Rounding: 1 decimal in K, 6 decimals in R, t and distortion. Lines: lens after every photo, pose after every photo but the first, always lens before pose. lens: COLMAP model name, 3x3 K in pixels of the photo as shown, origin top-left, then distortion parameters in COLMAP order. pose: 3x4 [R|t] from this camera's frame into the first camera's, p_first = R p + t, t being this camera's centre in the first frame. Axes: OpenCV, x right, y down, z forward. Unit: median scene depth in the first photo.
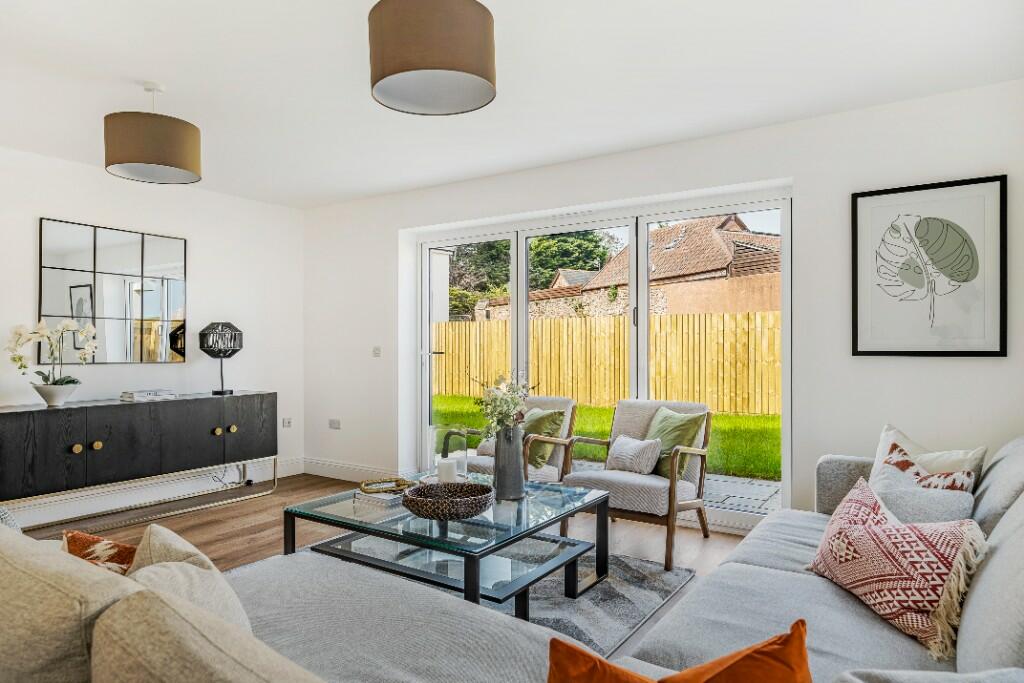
lens RADIAL K [[615.8, 0, 512.0], [0, 615.8, 341.5], [0, 0, 1]] dist [0.000863, 0.000361]
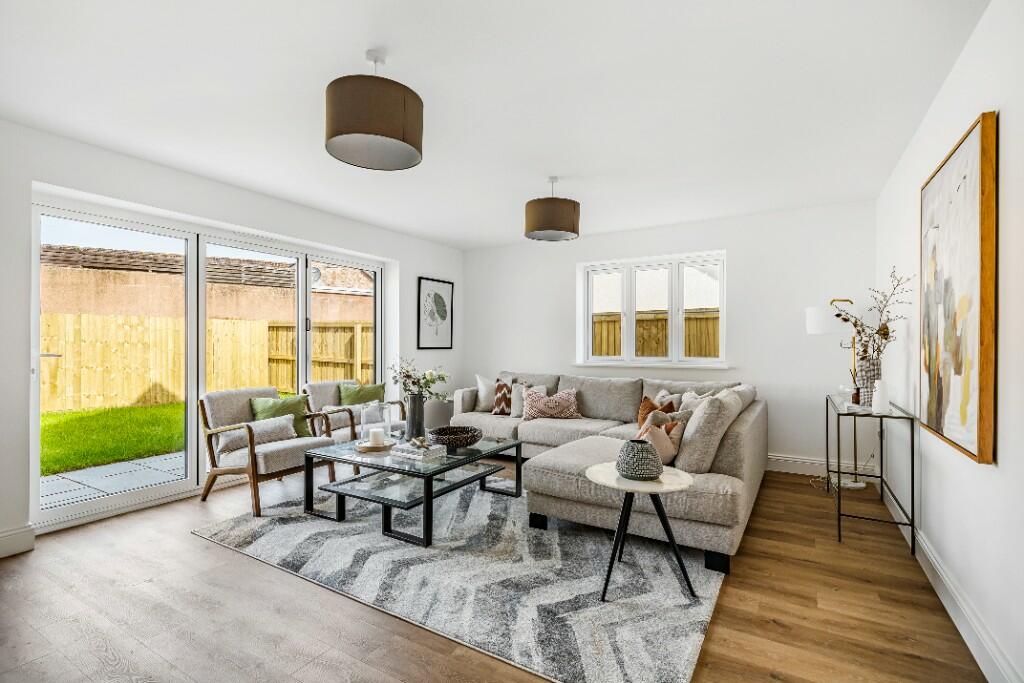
lens RADIAL K [[473.9, 0, 512.0], [0, 473.9, 341.5], [0, 0, 1]] dist [-0.000038, 0.000021]
pose [[-0.051825, 0.009505, 0.998611, -1.238406], [-0.009630, 0.999903, -0.010017, 0.009093], [-0.998610, -0.010135, -0.051729, 0.800439]]
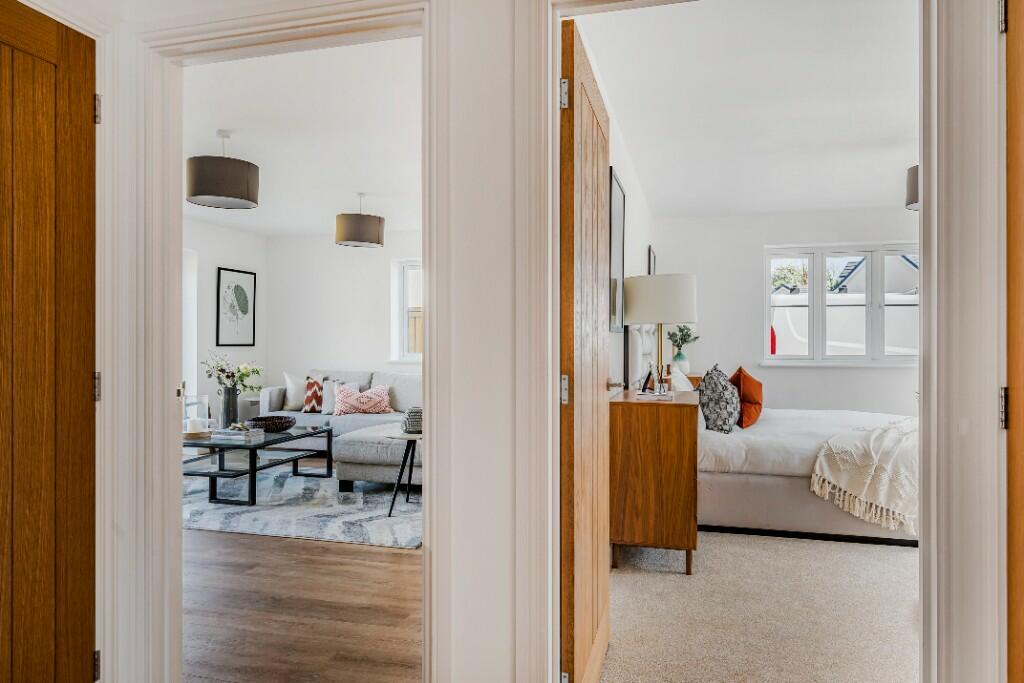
lens RADIAL K [[686.0, 0, 512.0], [0, 686.0, 341.5], [0, 0, 1]] dist [-0.003656, -0.000347]
pose [[-0.316907, 0.005315, 0.948442, -2.027069], [-0.006783, 0.999946, -0.007870, 0.018903], [-0.948432, -0.008928, -0.316854, 0.845829]]
